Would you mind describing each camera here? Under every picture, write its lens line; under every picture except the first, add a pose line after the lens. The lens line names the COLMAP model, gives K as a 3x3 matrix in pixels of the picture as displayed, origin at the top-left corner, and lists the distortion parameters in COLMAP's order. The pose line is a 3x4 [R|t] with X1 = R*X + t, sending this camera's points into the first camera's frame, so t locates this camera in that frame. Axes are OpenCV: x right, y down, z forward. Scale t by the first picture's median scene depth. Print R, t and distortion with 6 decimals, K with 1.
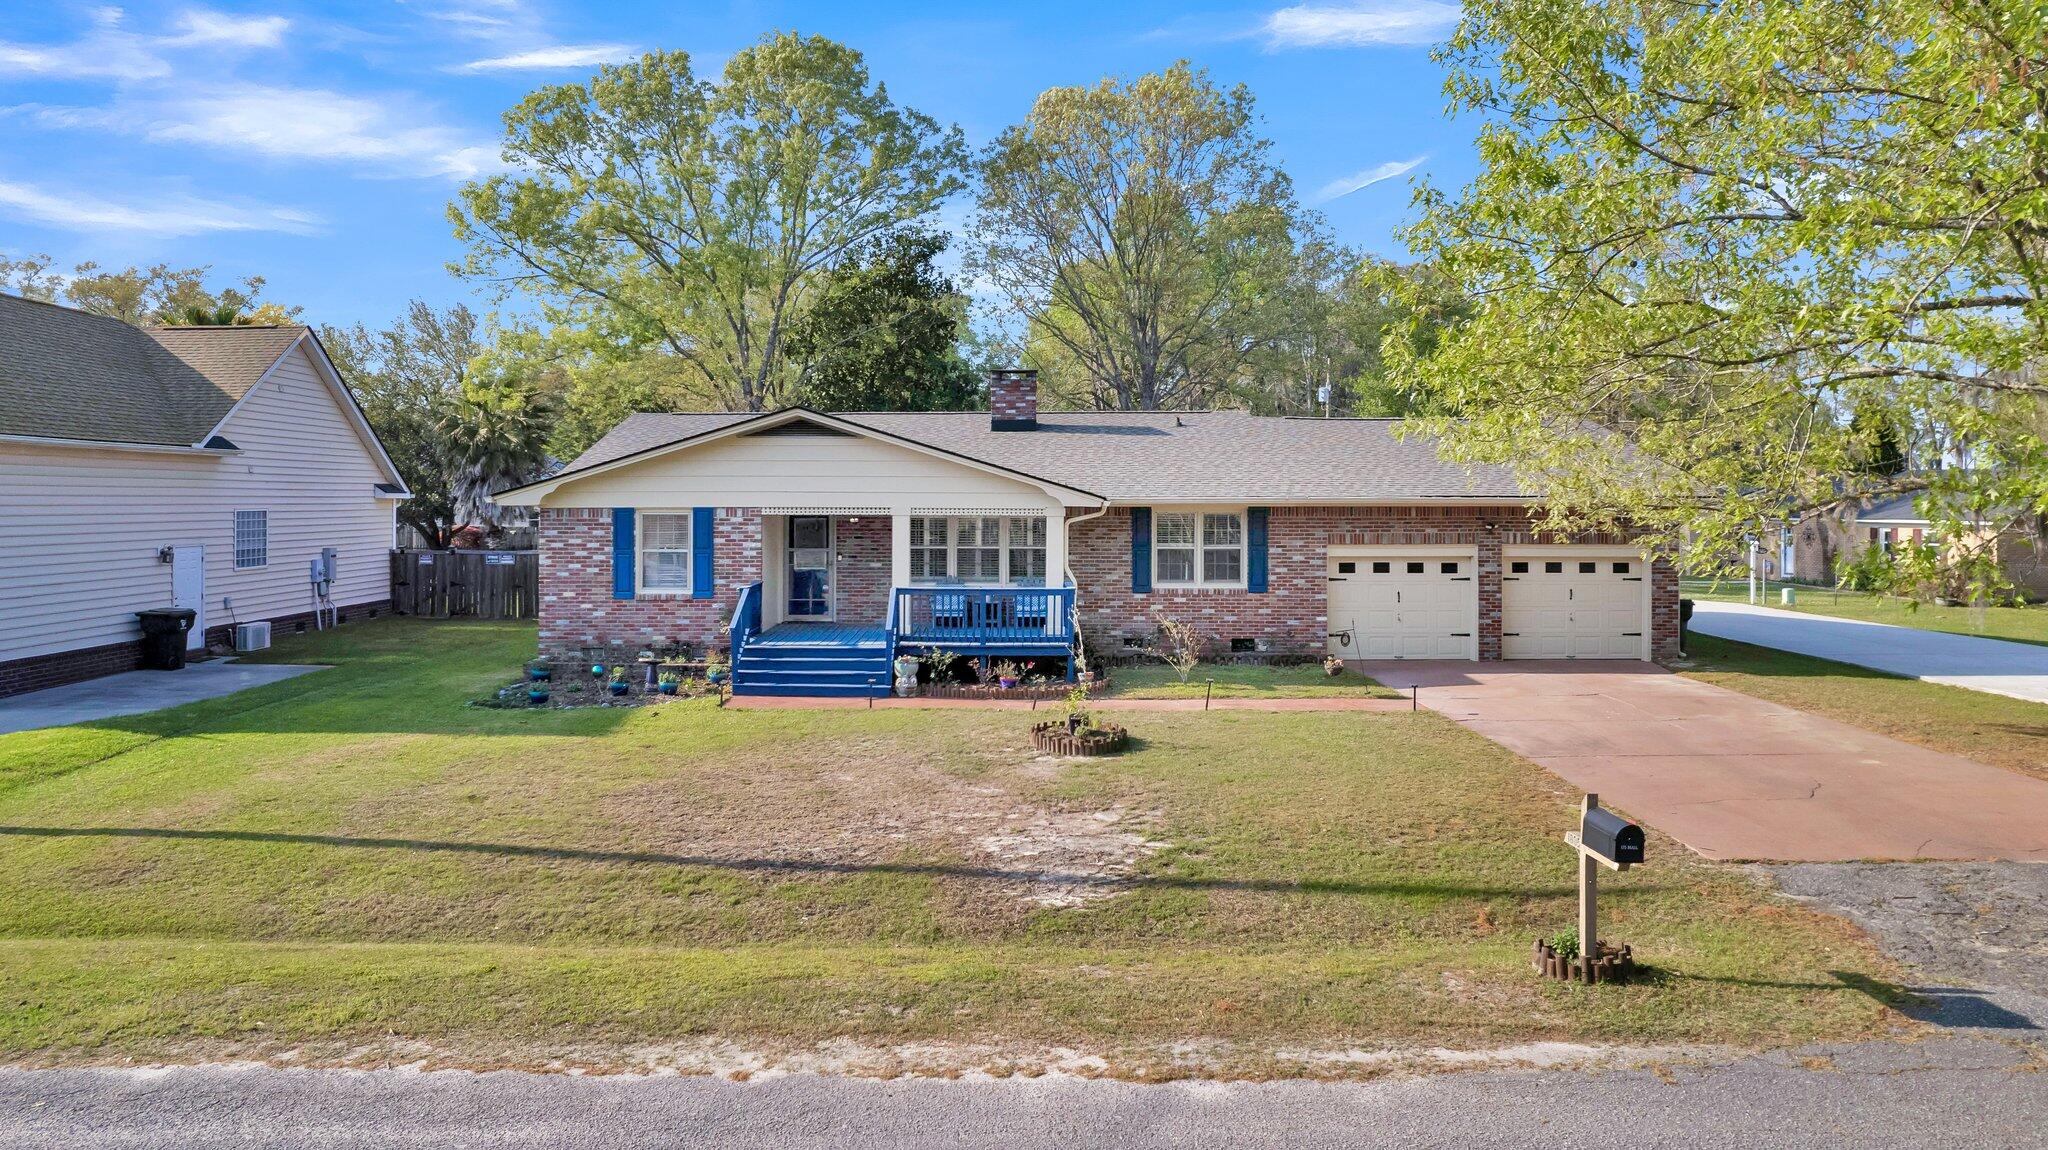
lens RADIAL K [[1333.9, 0, 1024.0], [0, 1333.9, 575.0], [0, 0, 1]] dist [-0.046000, 0.049743]
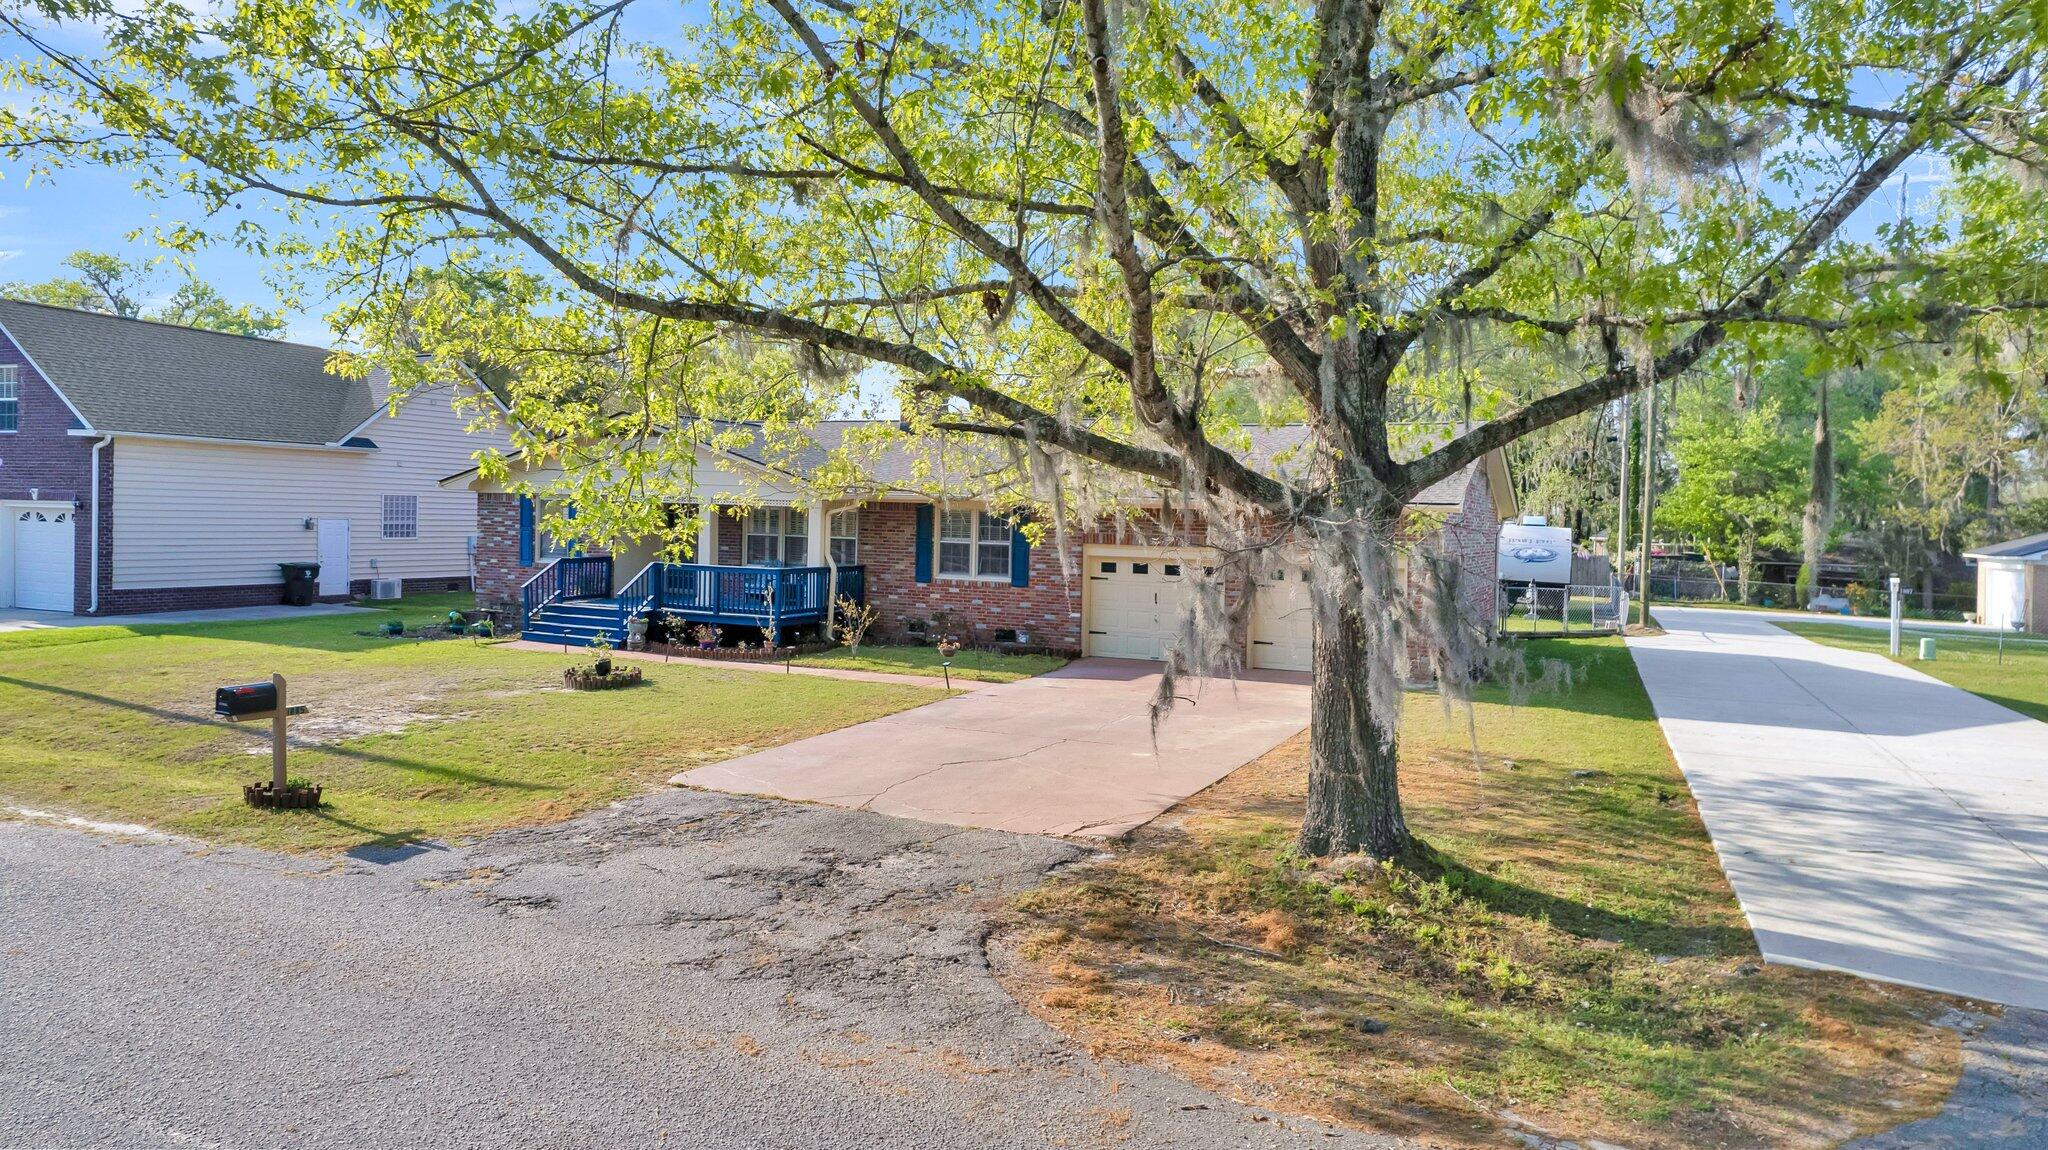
lens RADIAL K [[1333.9, 0, 1024.0], [0, 1333.9, 575.0], [0, 0, 1]] dist [-0.046000, 0.049743]
pose [[0.919983, 0.044074, -0.389472, 0.586250], [-0.054210, 0.998416, -0.015066, 0.019360], [0.388191, 0.034974, 0.920915, 0.029778]]
